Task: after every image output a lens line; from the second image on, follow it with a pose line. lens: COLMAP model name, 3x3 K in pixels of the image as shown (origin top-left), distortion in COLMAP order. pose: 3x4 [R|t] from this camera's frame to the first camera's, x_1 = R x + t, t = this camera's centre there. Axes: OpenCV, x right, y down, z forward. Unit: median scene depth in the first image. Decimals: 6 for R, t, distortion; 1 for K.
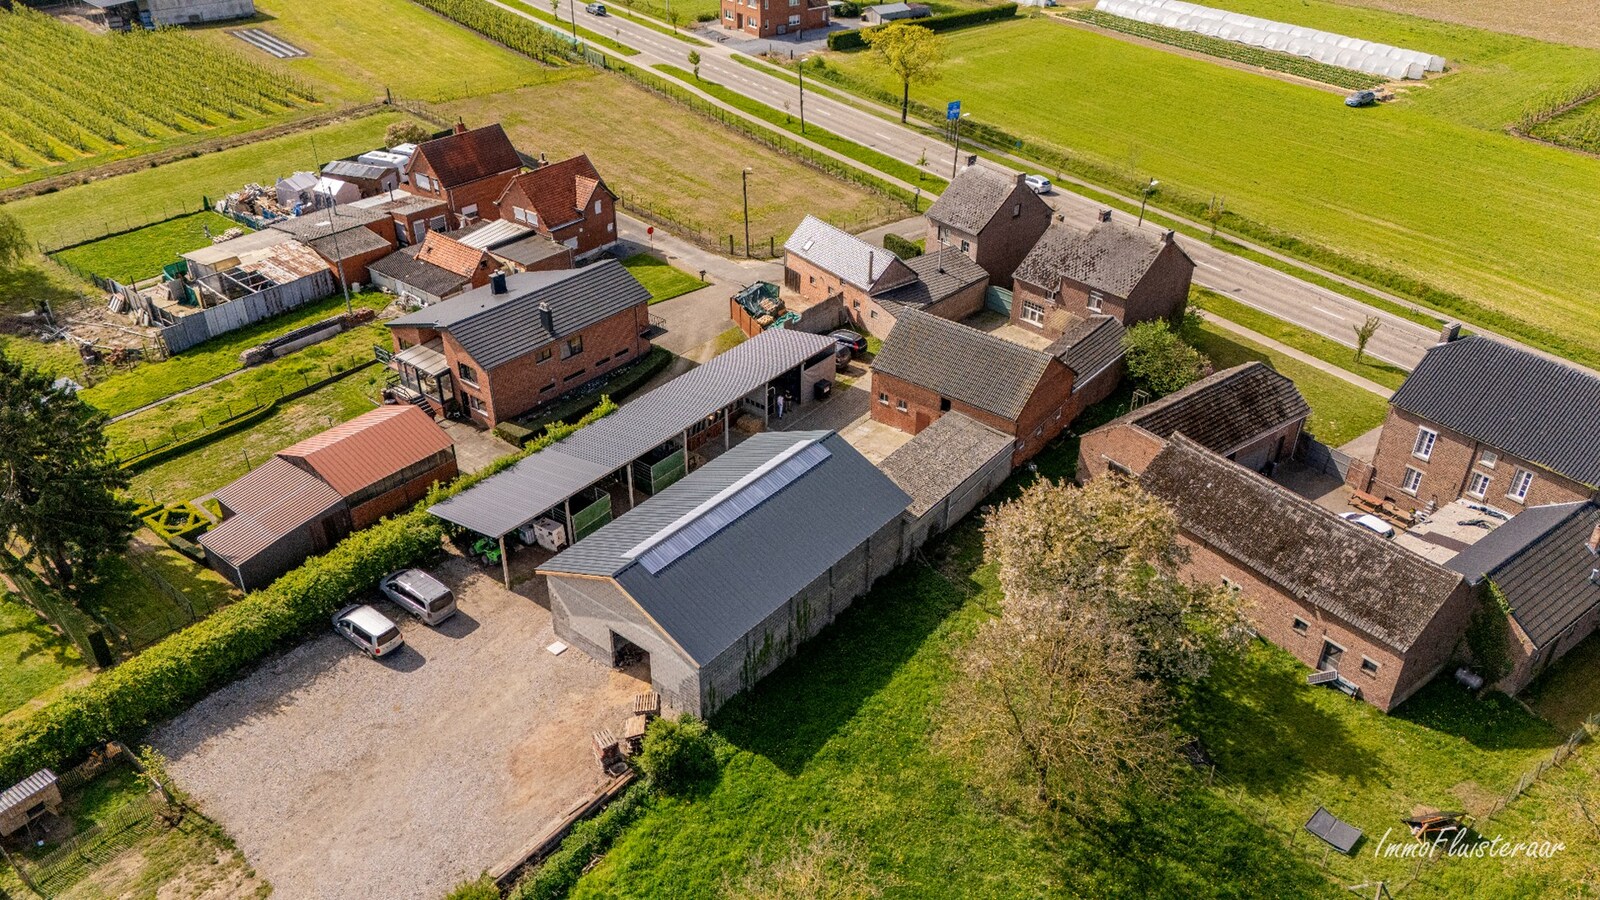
lens RADIAL K [[1170.8, 0, 796.5], [0, 1170.8, 440.2], [0, 0, 1]] dist [0.065299, -0.041340]
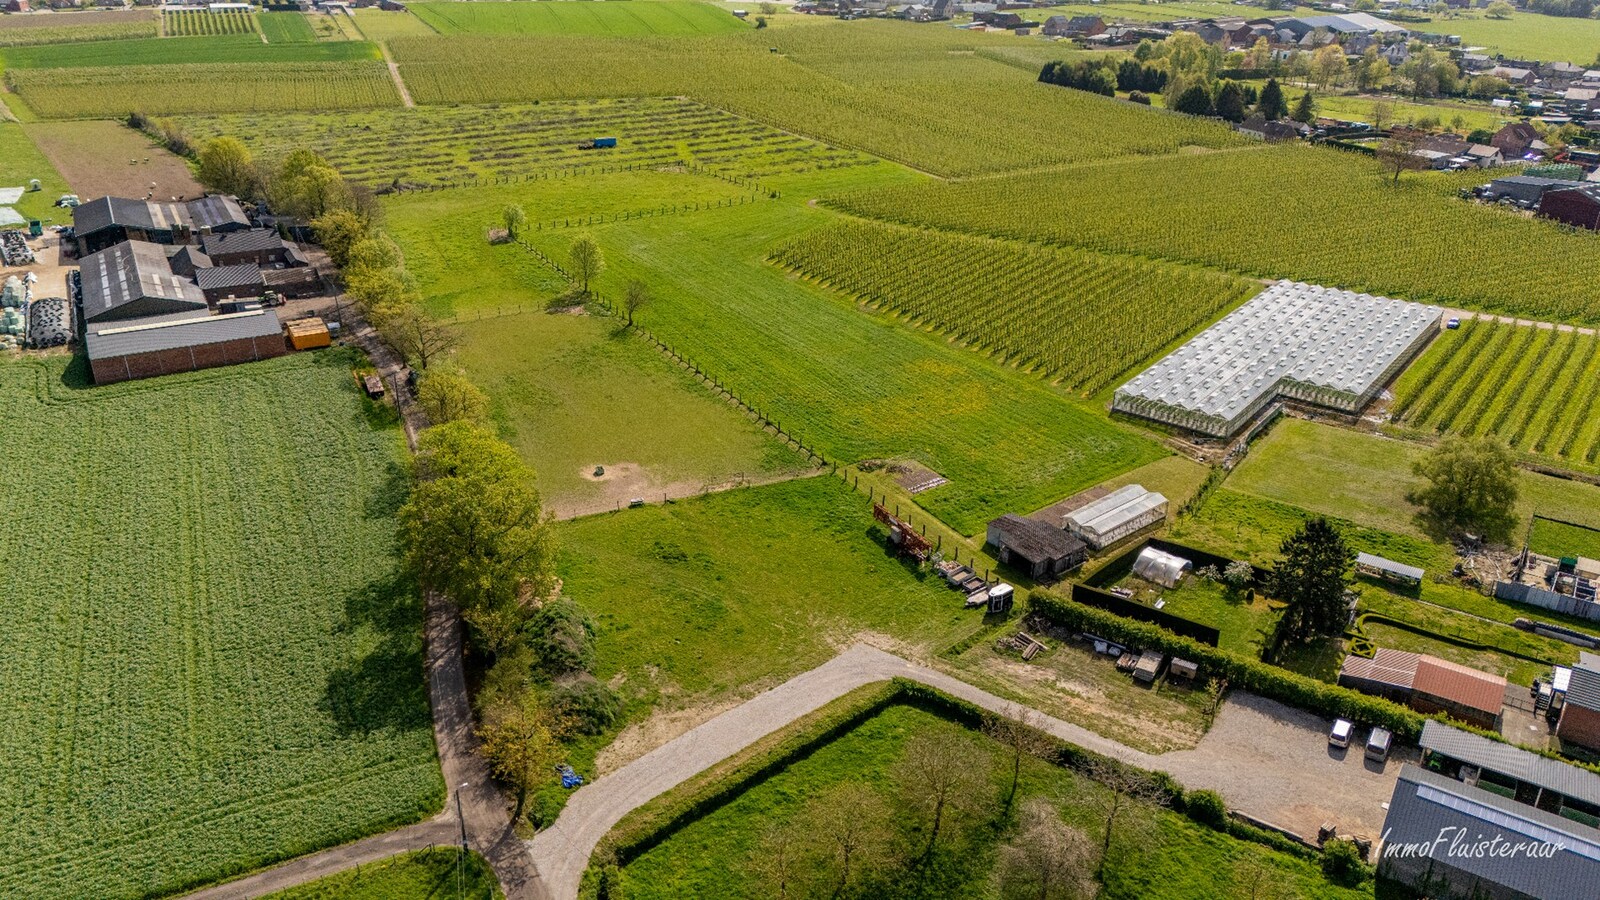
lens RADIAL K [[1170.8, 0, 794.2], [0, 1170.8, 451.2], [0, 0, 1]] dist [0.065299, -0.041340]
pose [[0.083813, 0.413539, -0.906621, 0.846701], [-0.528453, 0.789791, 0.311396, -0.249635], [0.844815, 0.453007, 0.284731, -0.378811]]
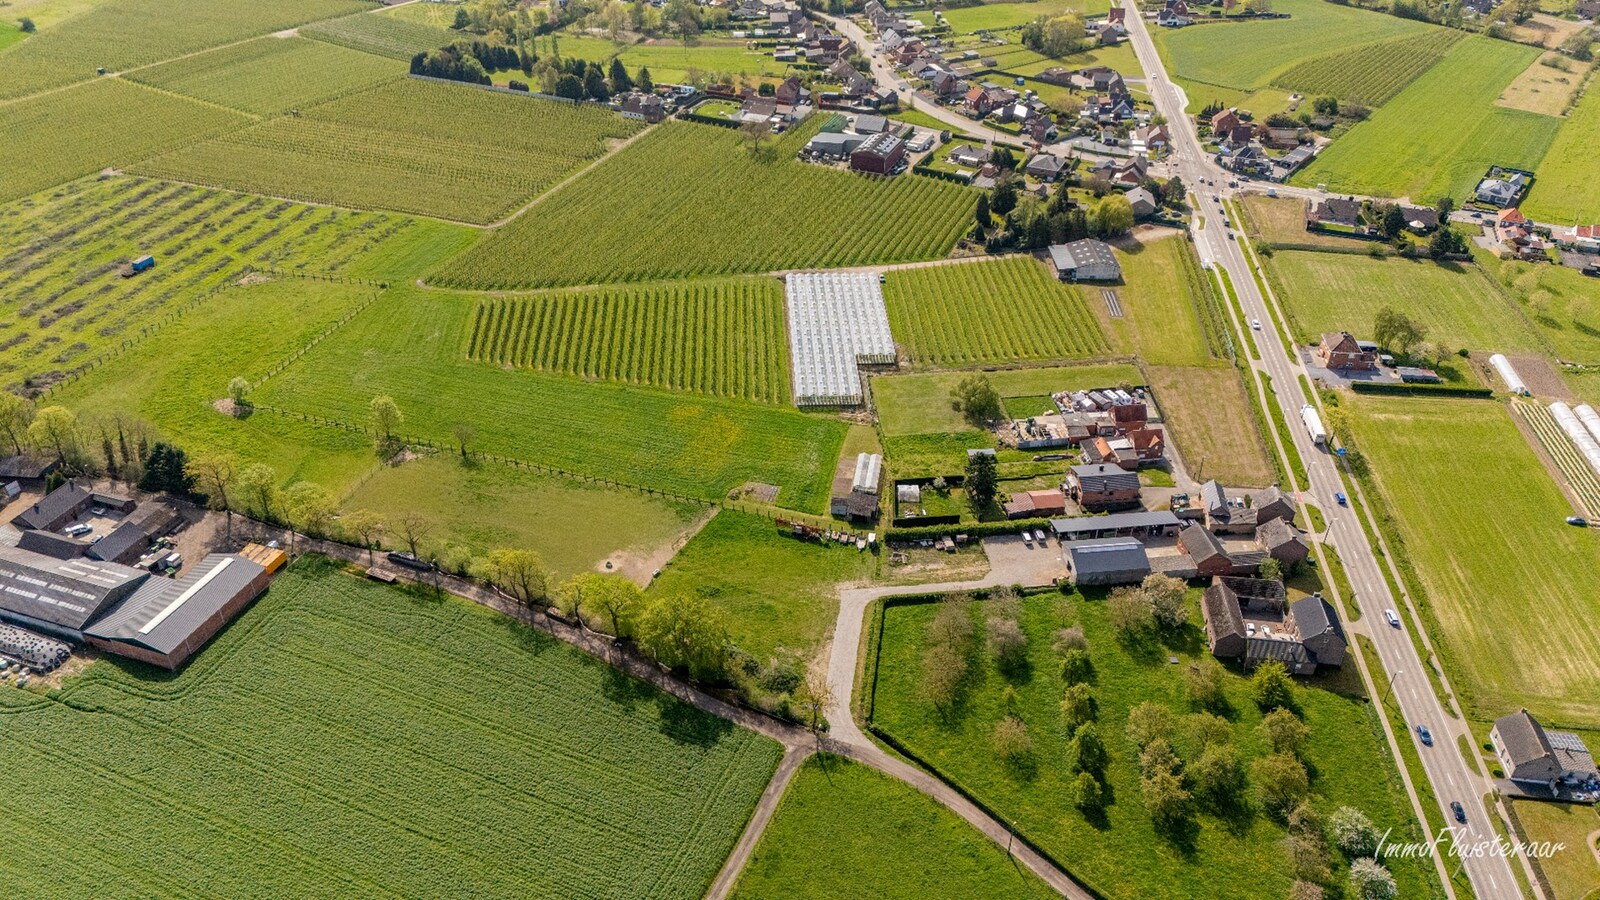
lens RADIAL K [[1170.8, 0, 800.5], [0, 1170.8, 447.1], [0, 0, 1]] dist [0.065299, -0.041340]
pose [[0.723342, 0.384963, -0.573219, 1.151472], [-0.365391, 0.917808, 0.155298, -0.428719], [0.585889, 0.097115, 0.804551, -2.506448]]
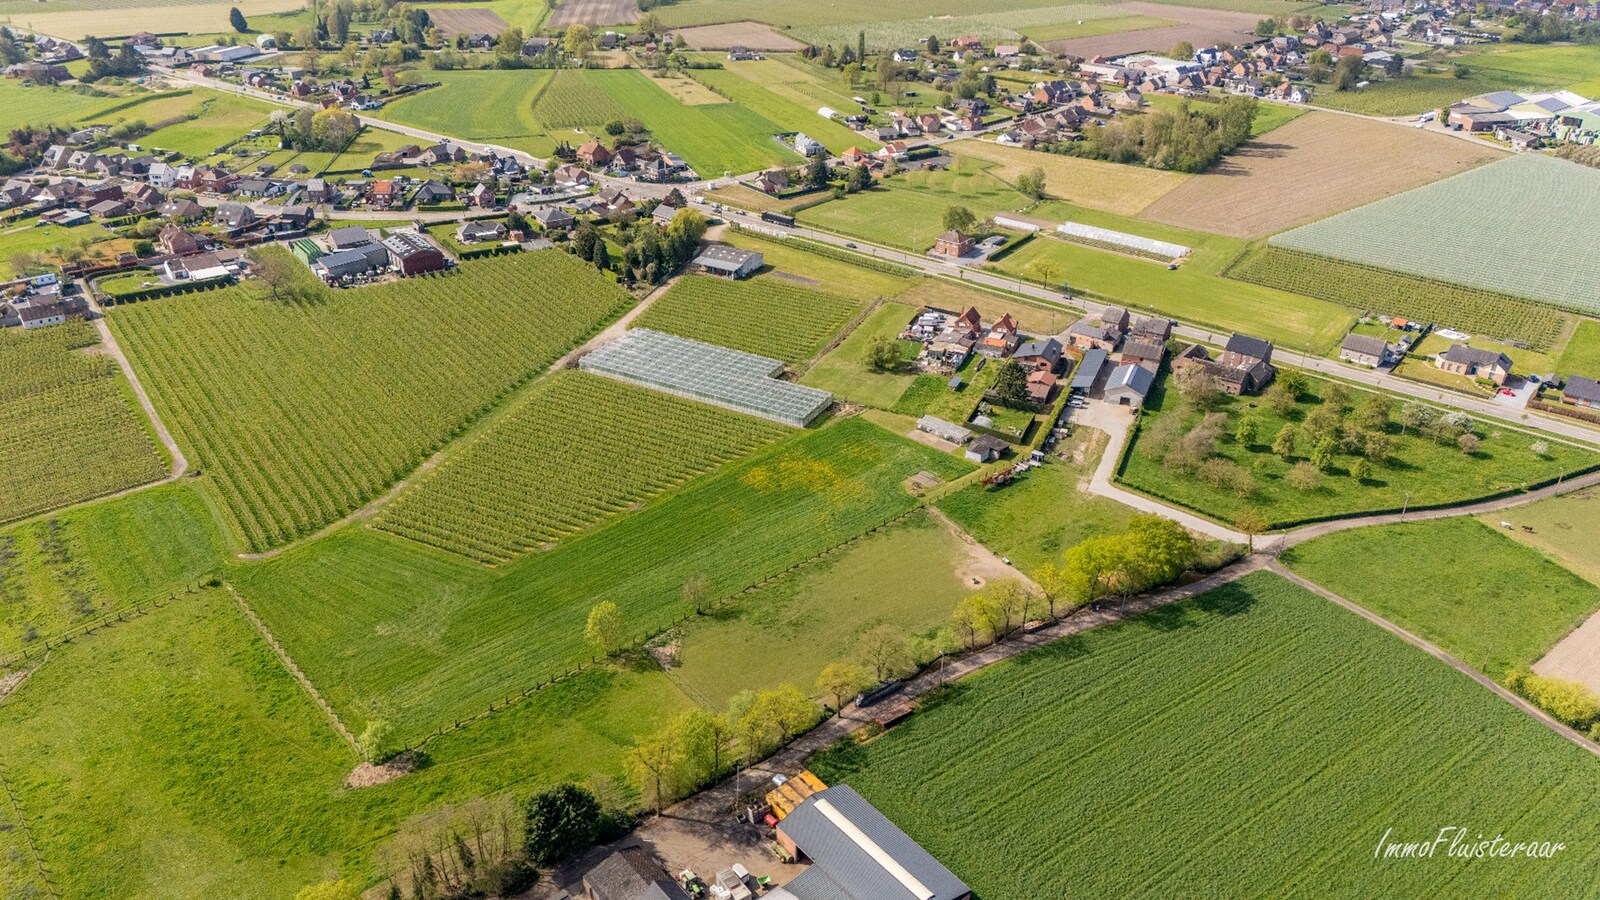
lens RADIAL K [[1170.8, 0, 796.5], [0, 1170.8, 447.6], [0, 0, 1]] dist [0.065299, -0.041340]
pose [[0.964439, -0.121534, 0.234704, -2.270794], [0.135452, 0.989804, -0.044059, 0.326483], [-0.226956, 0.074284, 0.971068, -3.137919]]
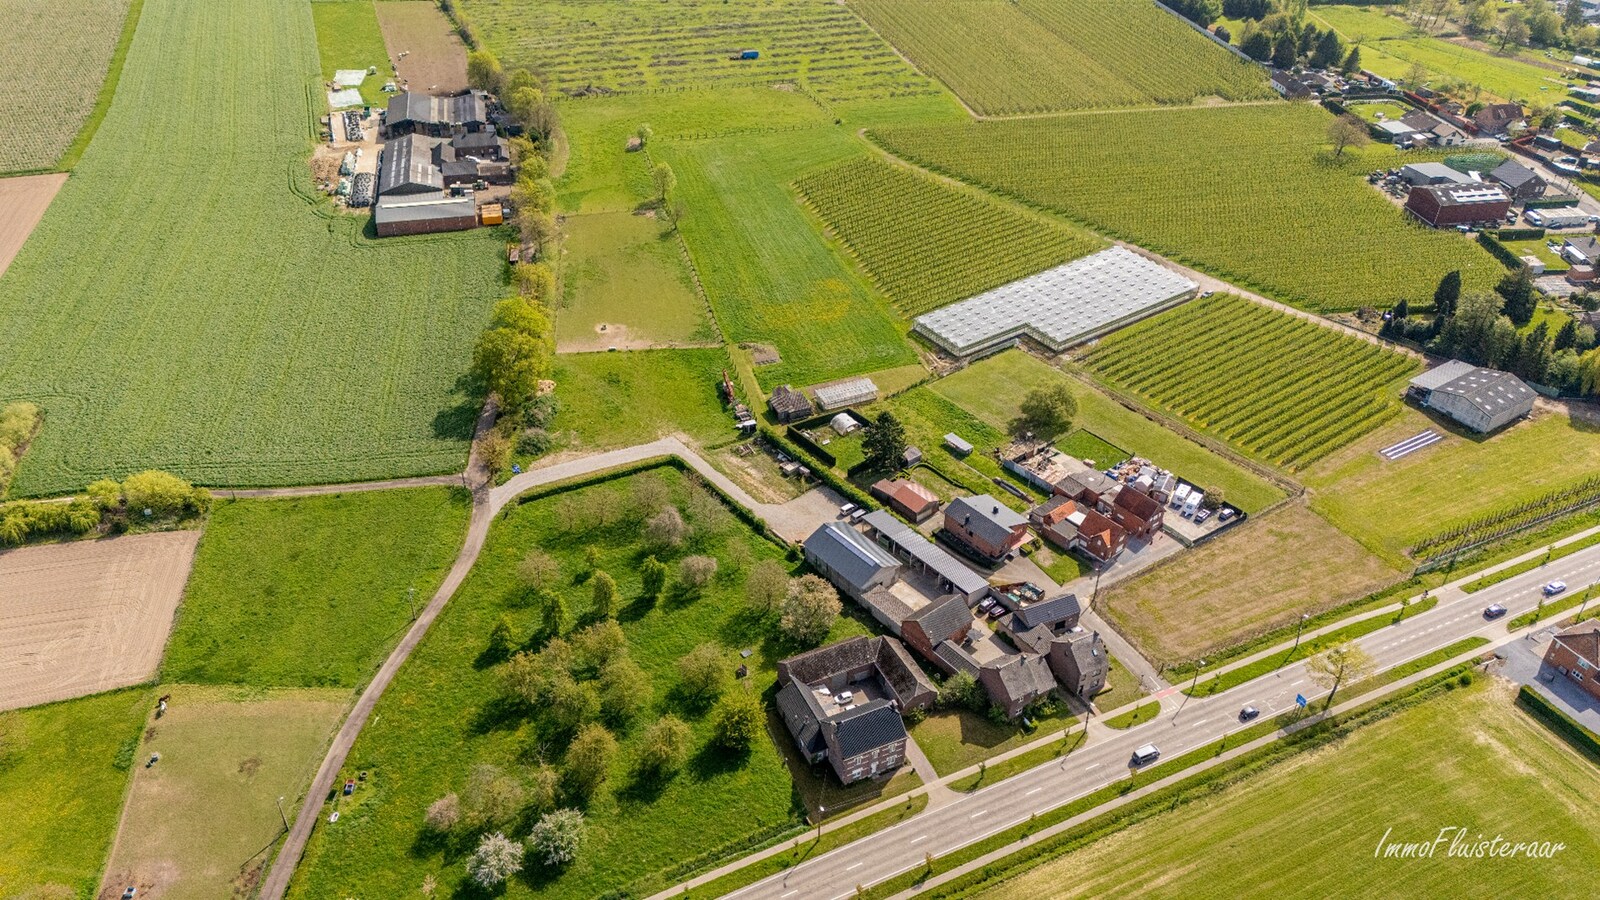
lens RADIAL K [[1170.8, 0, 798.1], [0, 1170.8, 447.0], [0, 0, 1]] dist [0.065299, -0.041340]
pose [[-0.196362, 0.554551, -0.808650, 2.184952], [-0.525781, 0.636567, 0.564214, -1.675681], [0.827645, 0.535963, 0.166575, 0.037225]]
